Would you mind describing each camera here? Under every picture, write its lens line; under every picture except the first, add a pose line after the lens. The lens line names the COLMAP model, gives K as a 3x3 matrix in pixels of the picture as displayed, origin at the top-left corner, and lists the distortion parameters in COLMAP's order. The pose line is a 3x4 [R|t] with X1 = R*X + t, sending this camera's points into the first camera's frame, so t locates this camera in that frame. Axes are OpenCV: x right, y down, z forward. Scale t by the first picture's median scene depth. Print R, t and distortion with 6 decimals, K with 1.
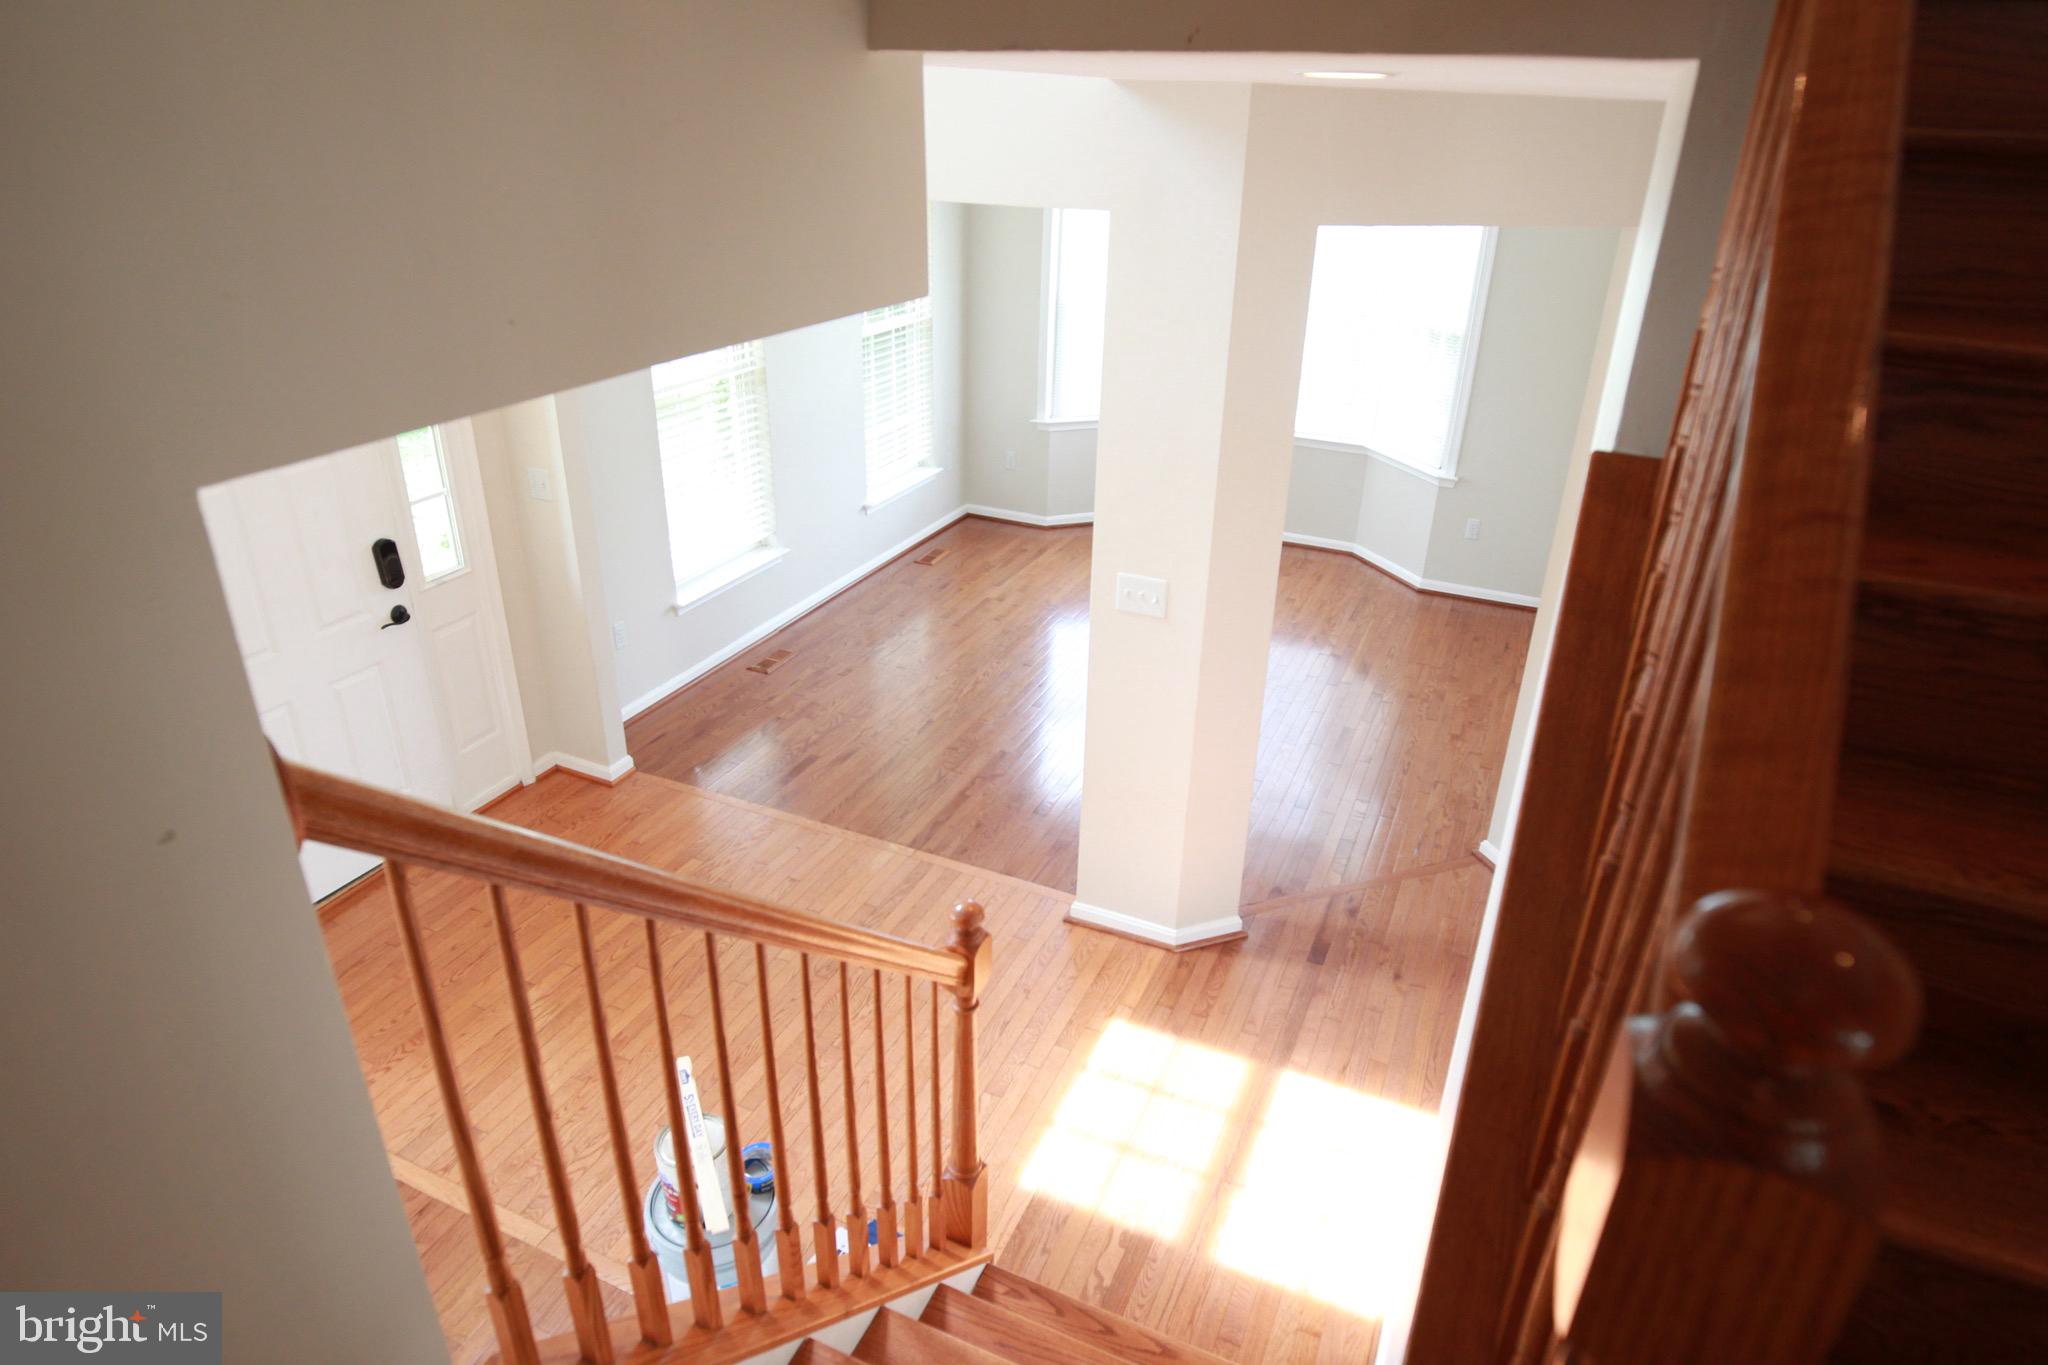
lens RADIAL K [[1209.5, 0, 1017.6], [0, 1209.5, 683.0], [0, 0, 1]] dist [-0.029963, 0.000276]
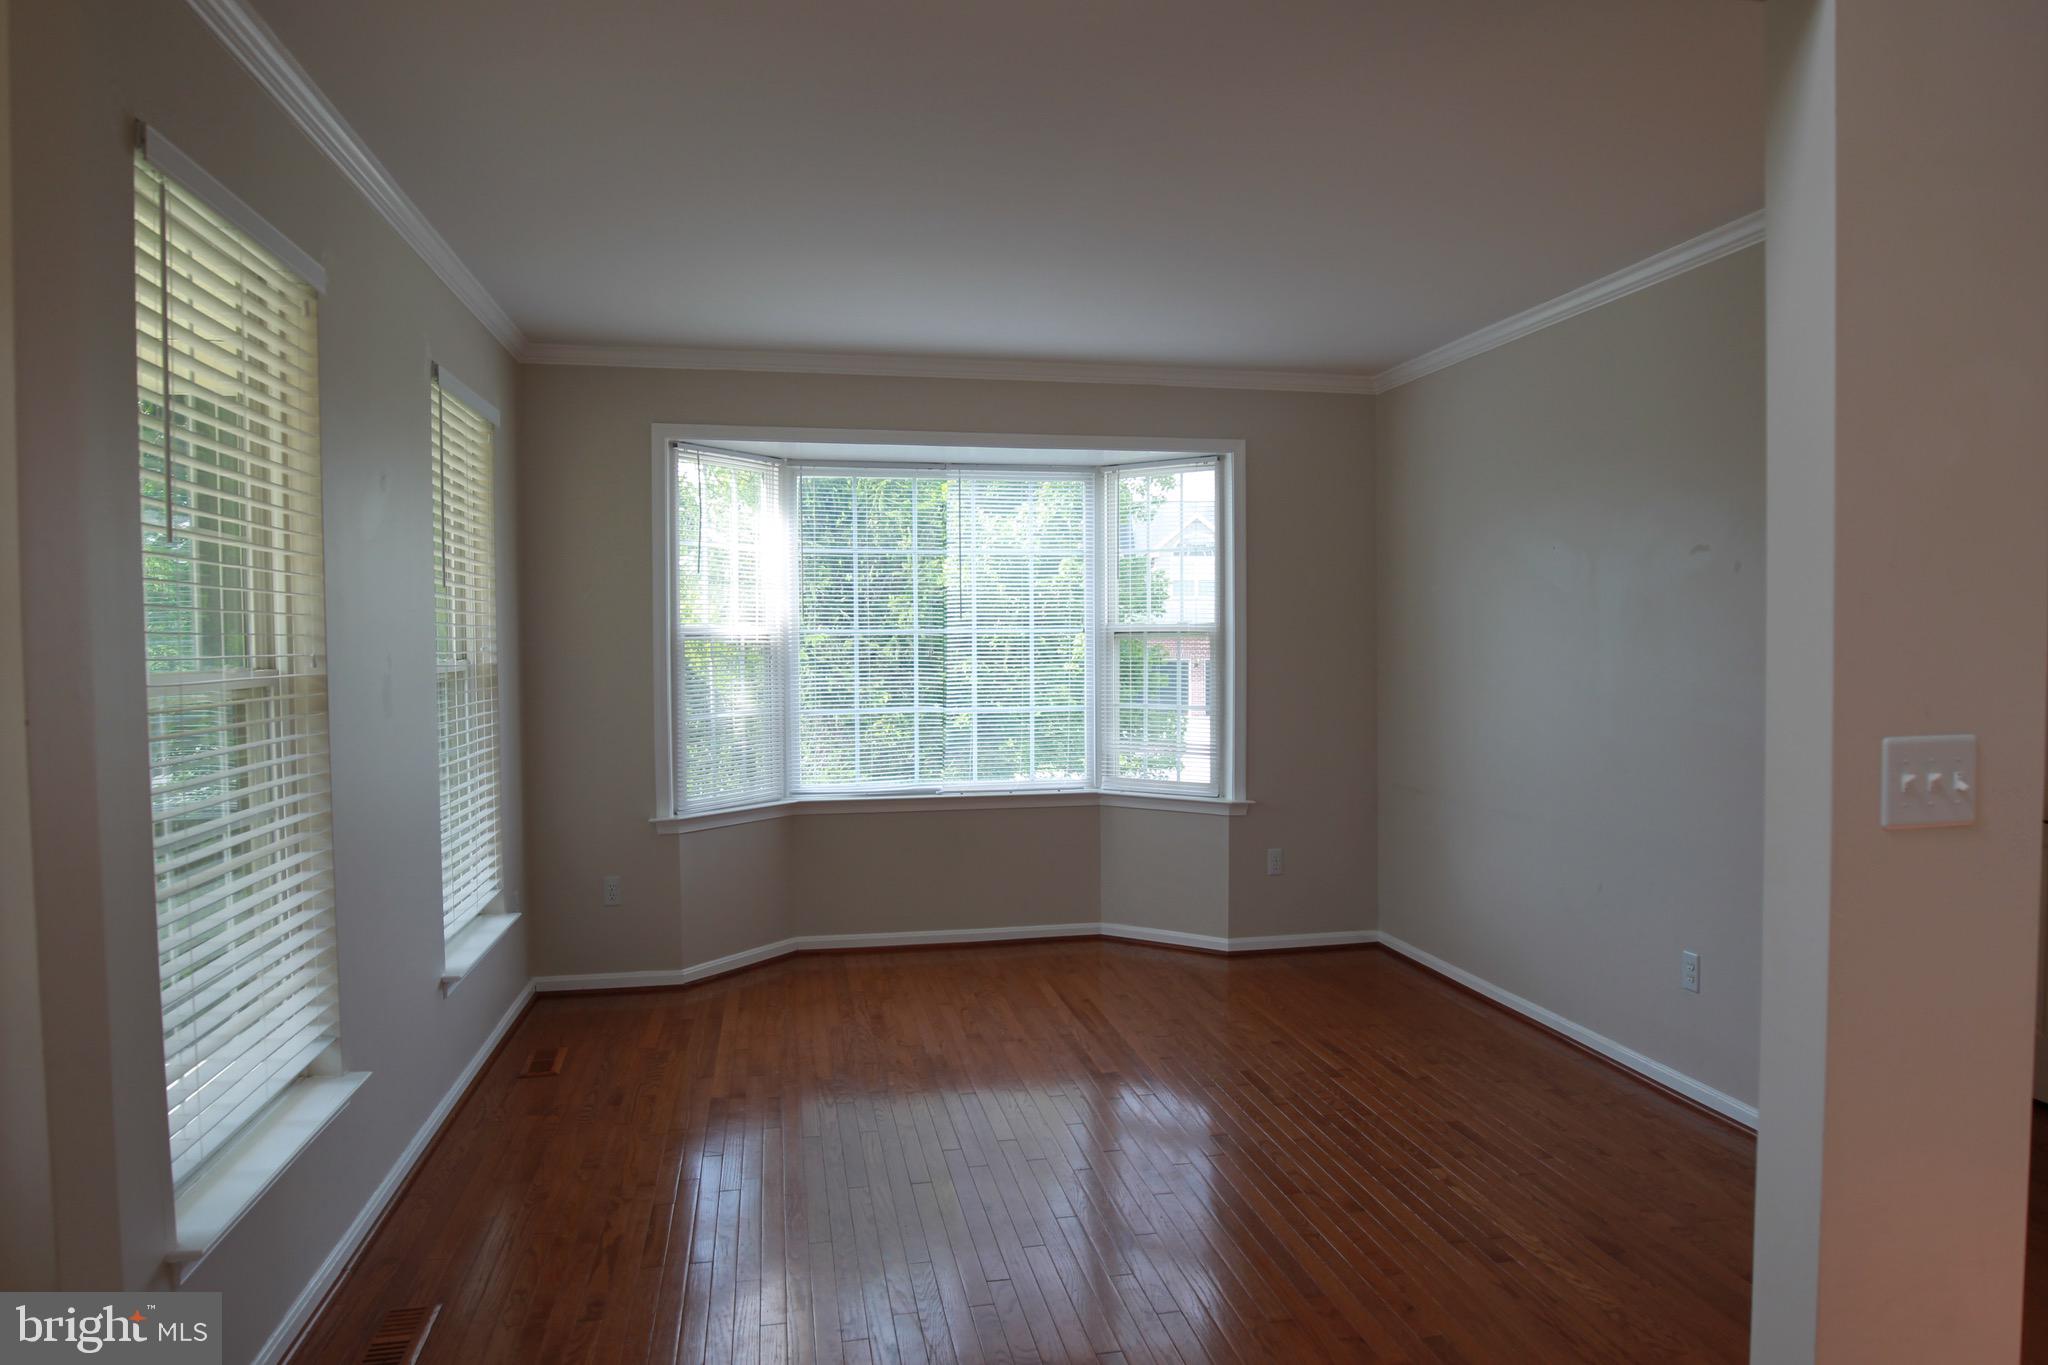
lens RADIAL K [[1209.5, 0, 1017.6], [0, 1209.5, 683.0], [0, 0, 1]] dist [-0.029963, 0.000276]
pose [[0.815206, -0.048665, 0.577124, -0.210451], [0.276137, 0.908573, -0.313439, -0.030542], [-0.509105, 0.414883, 0.754112, 0.413625]]
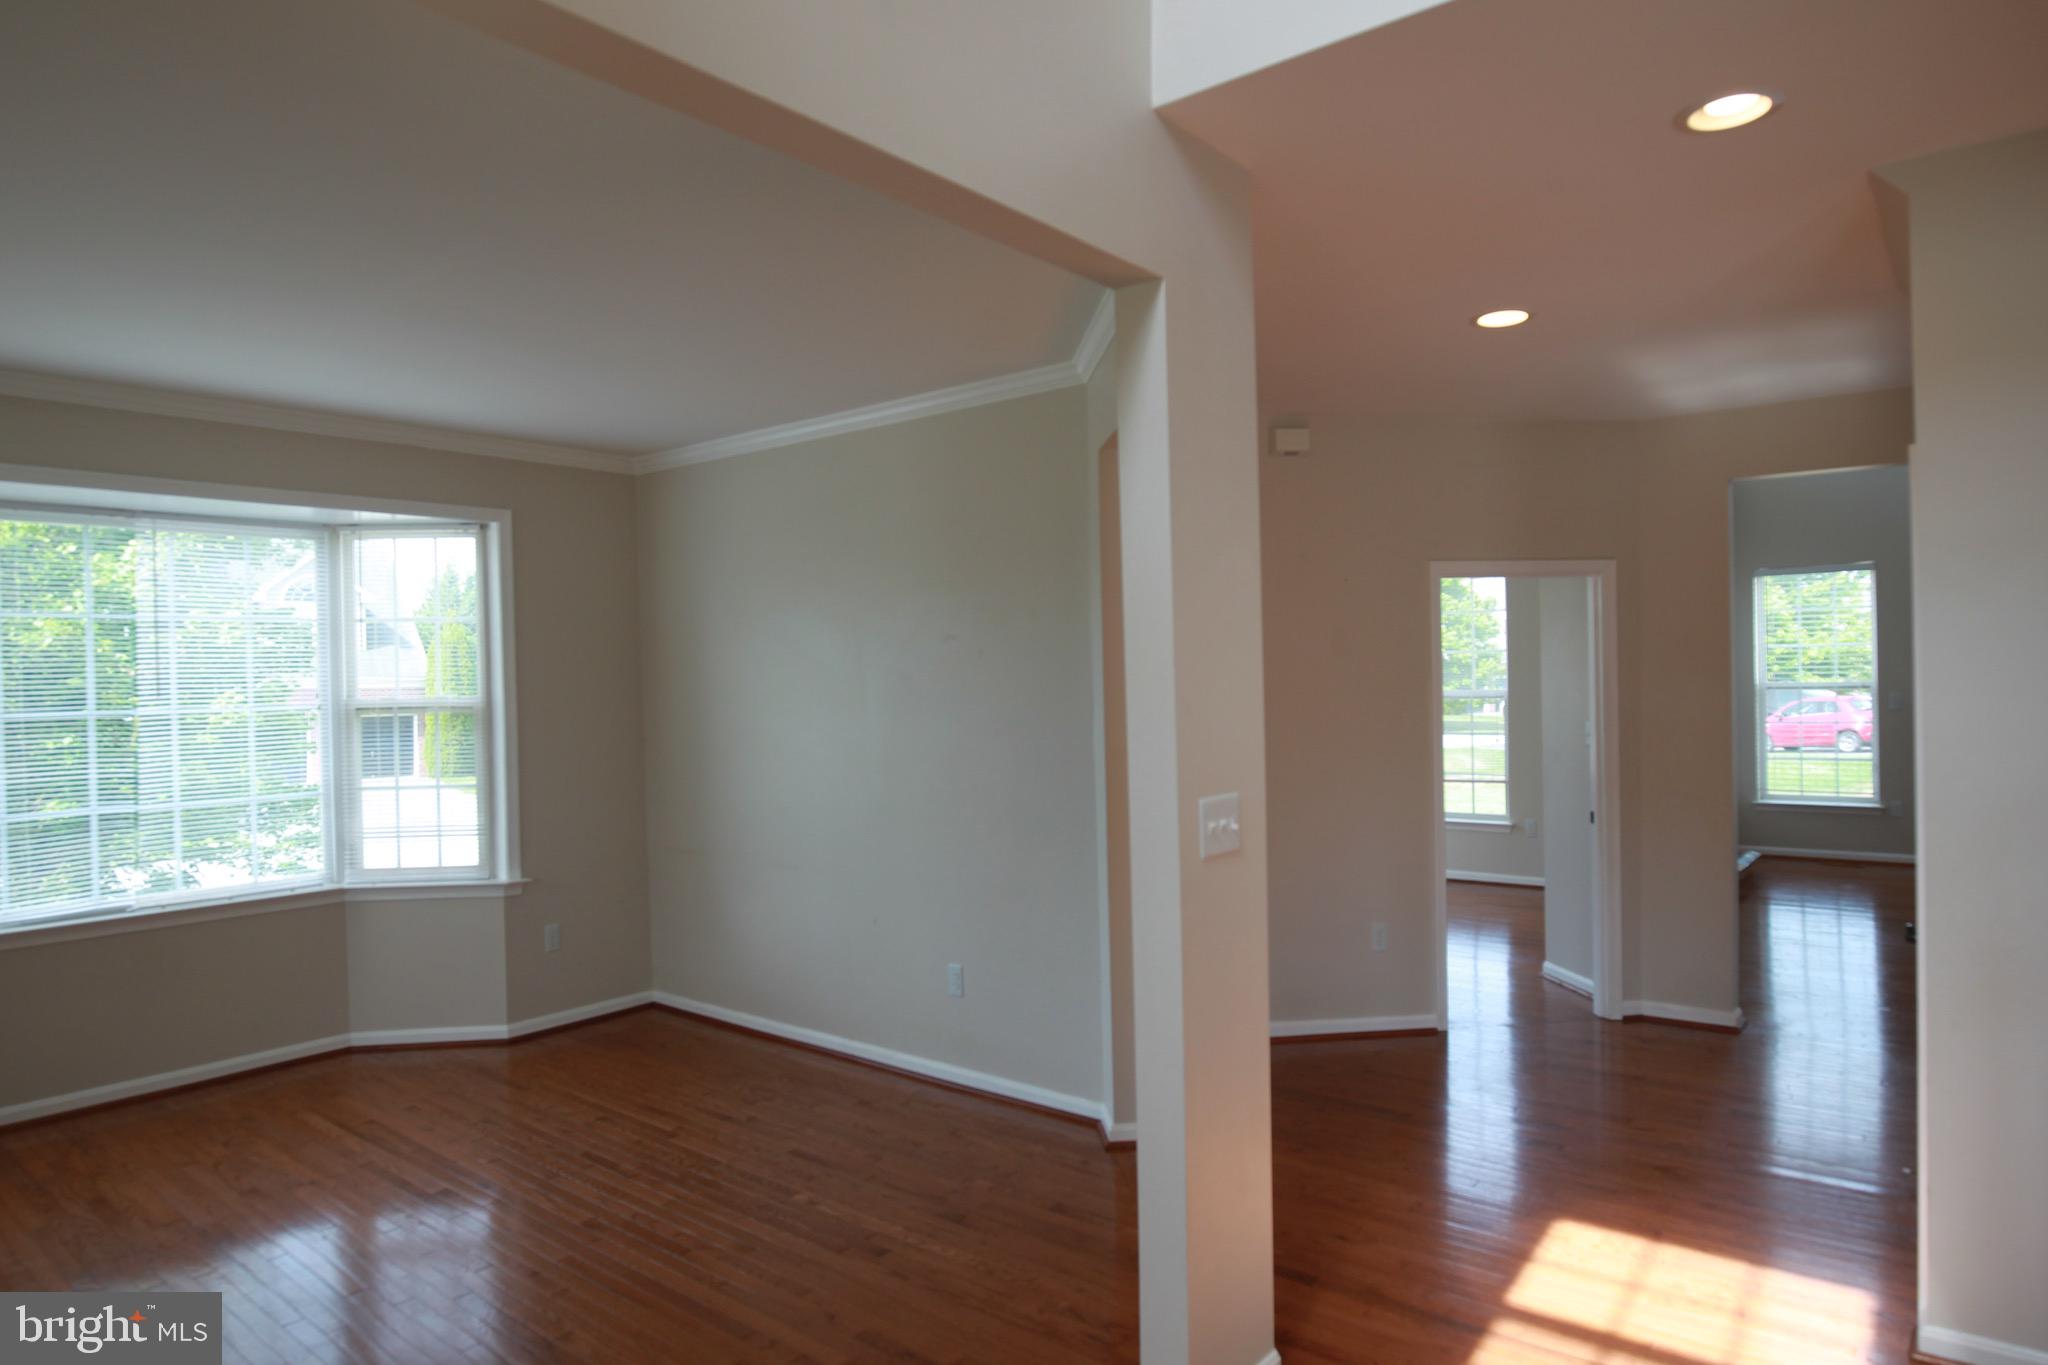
lens RADIAL K [[1209.5, 0, 1017.6], [0, 1209.5, 683.0], [0, 0, 1]] dist [-0.029963, 0.000276]
pose [[0.265891, -0.032966, 0.963439, -0.283162], [0.447342, 0.889512, -0.093022, -0.064409], [-0.853924, 0.455721, 0.251260, 0.445324]]
